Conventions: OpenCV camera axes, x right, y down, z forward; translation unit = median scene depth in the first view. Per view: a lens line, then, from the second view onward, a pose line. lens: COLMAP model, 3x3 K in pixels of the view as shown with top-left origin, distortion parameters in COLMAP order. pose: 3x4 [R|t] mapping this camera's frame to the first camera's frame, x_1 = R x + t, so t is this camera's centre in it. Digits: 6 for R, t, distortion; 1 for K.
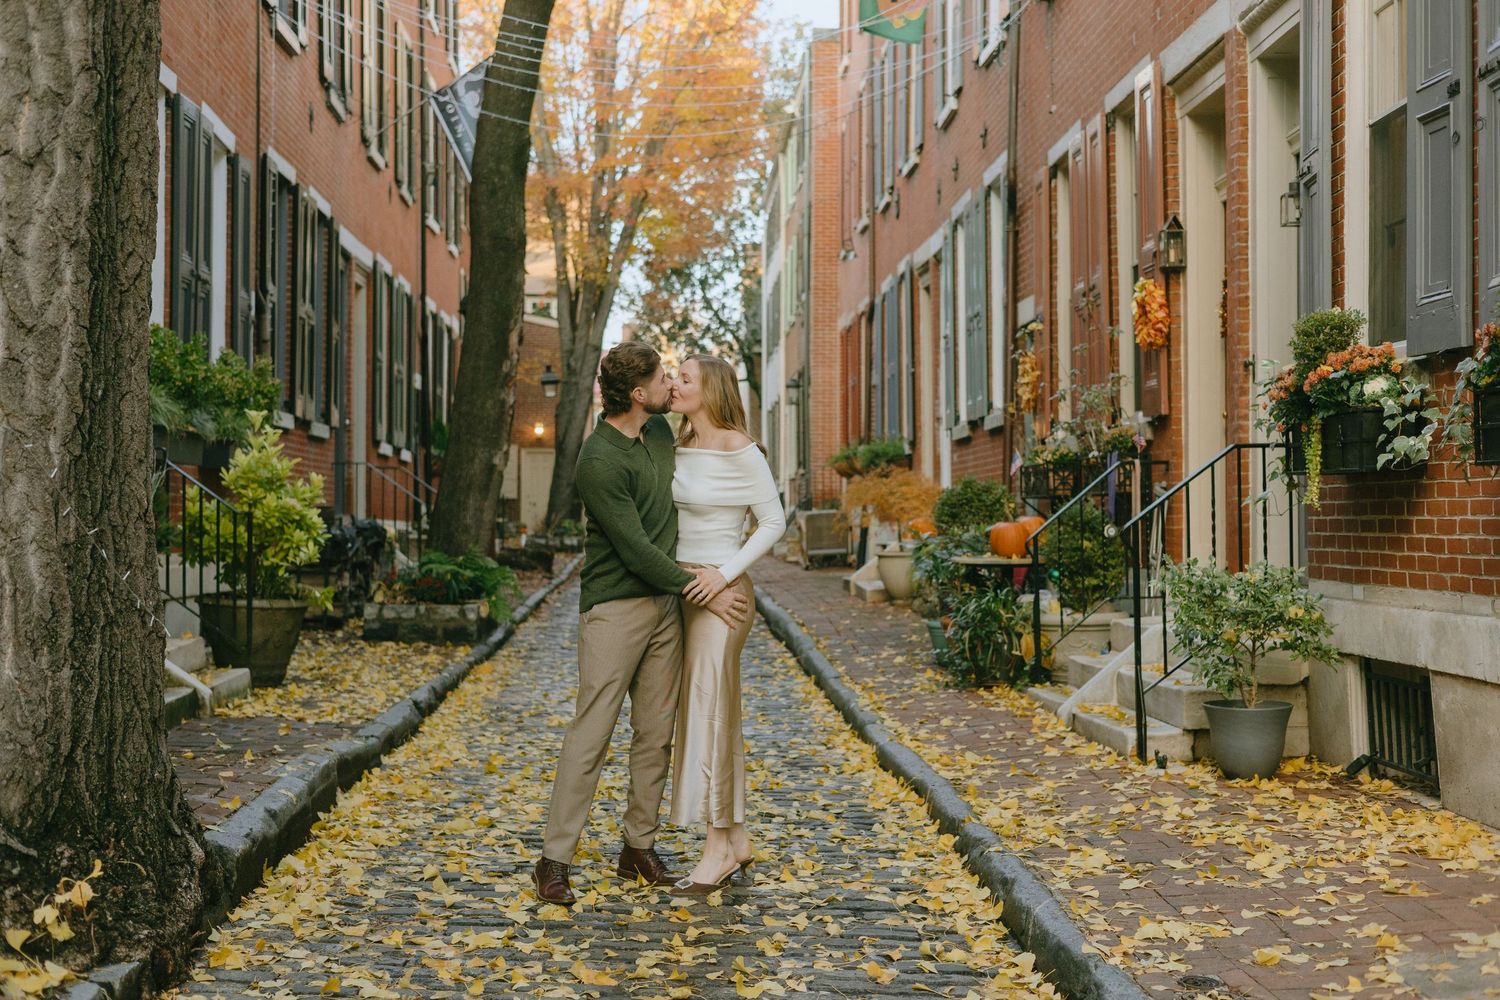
lens RADIAL K [[2258.9, 0, 725.6], [0, 2258.9, 527.4], [0, 0, 1]] dist [0.019671, 0.000000]
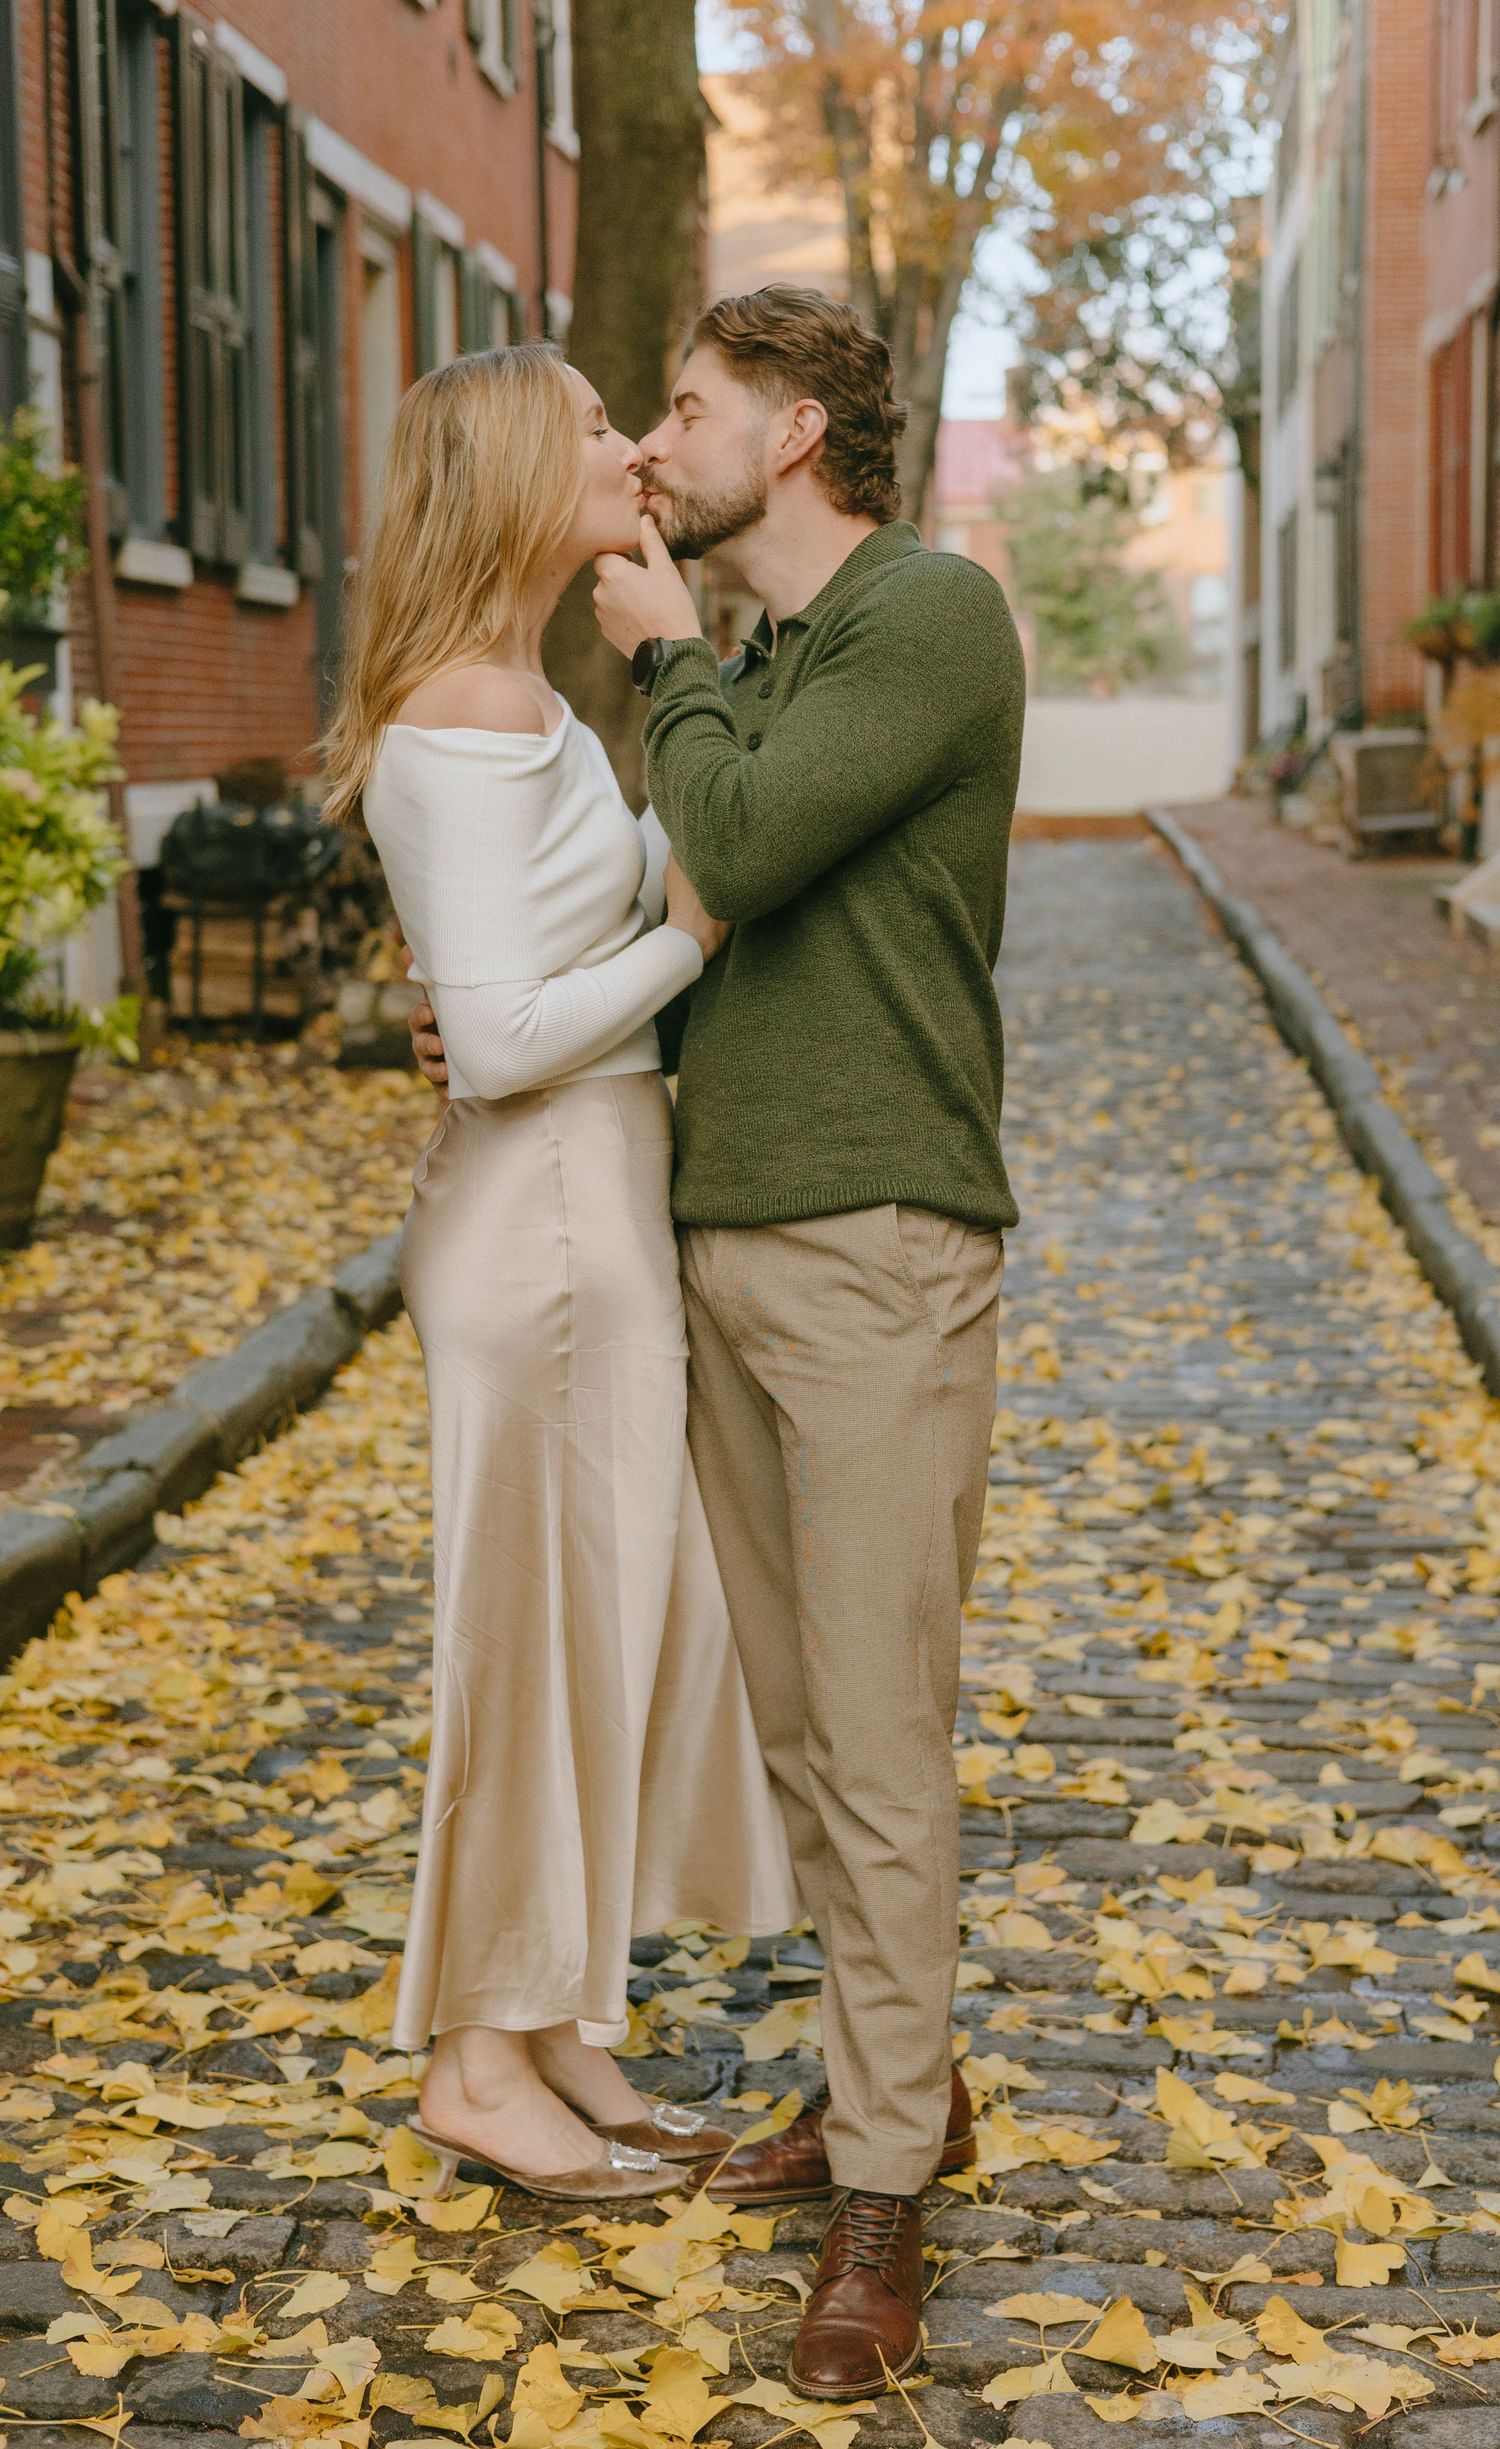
lens RADIAL K [[4055.3, 0, 804.4], [0, 4055.3, 1249.8], [0, 0, 1]] dist [0.002145, 0.000000]
pose [[0.995199, -0.000780, -0.097864, 0.006775], [0.012813, 0.992400, 0.122383, -0.010487], [0.097025, -0.123050, 0.987646, 0.225828]]
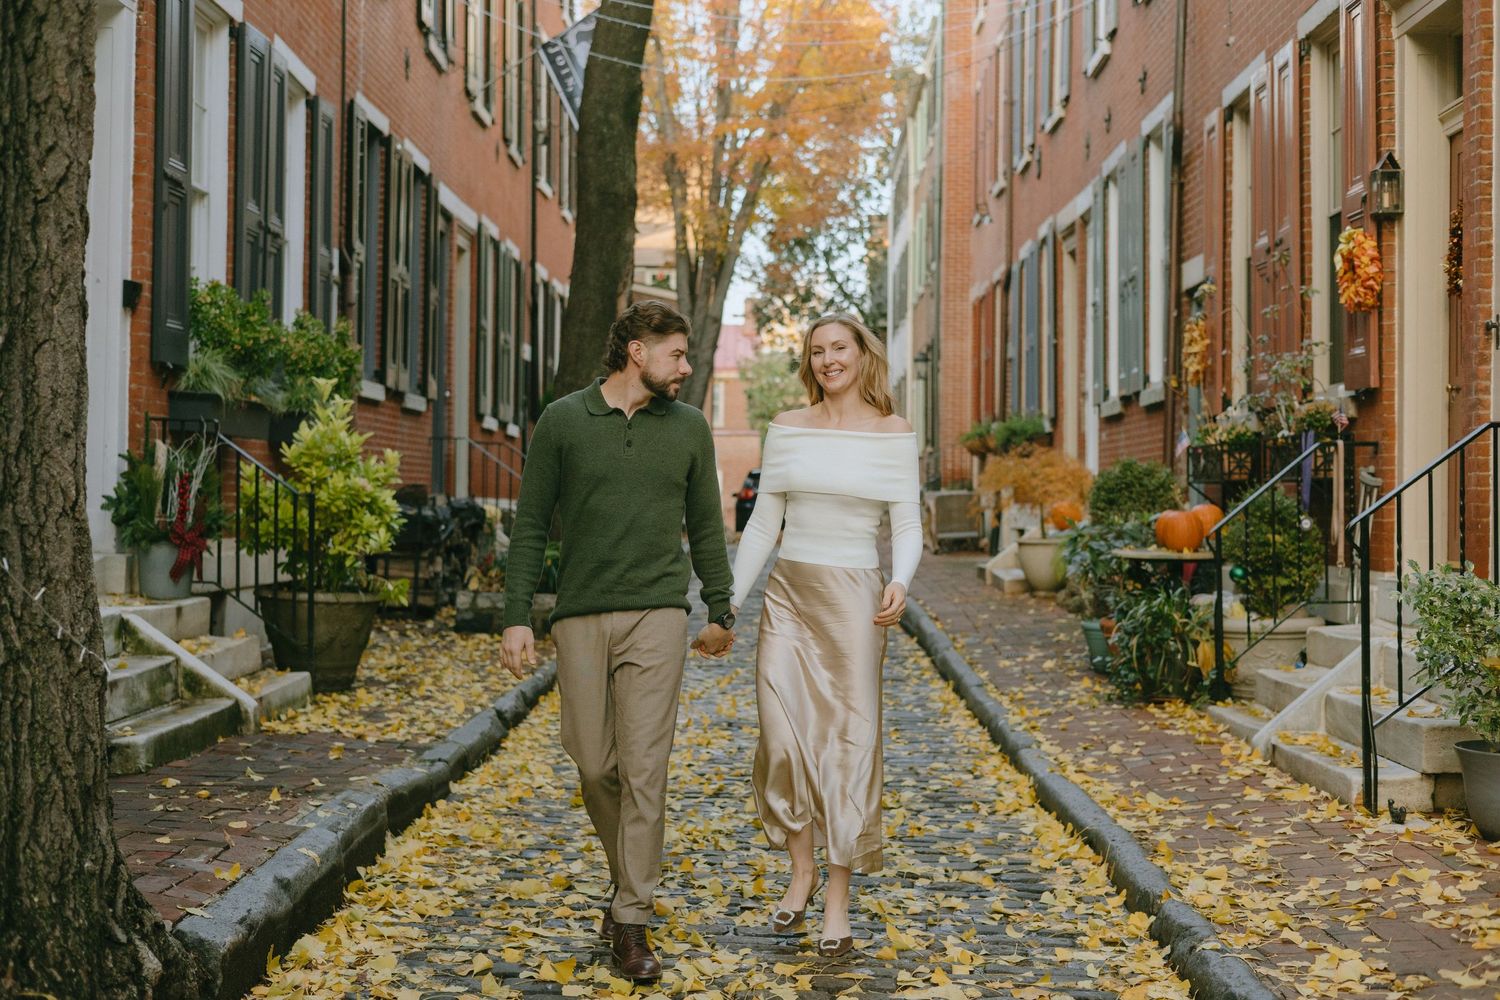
lens RADIAL K [[2258.9, 0, 726.3], [0, 2258.9, 506.1], [0, 0, 1]] dist [0.019671, 0.000000]
pose [[0.998553, 0.008082, -0.053158, -0.002442], [-0.008029, 0.999967, 0.001211, -0.002948], [0.053166, -0.000782, 0.998585, 0.091782]]
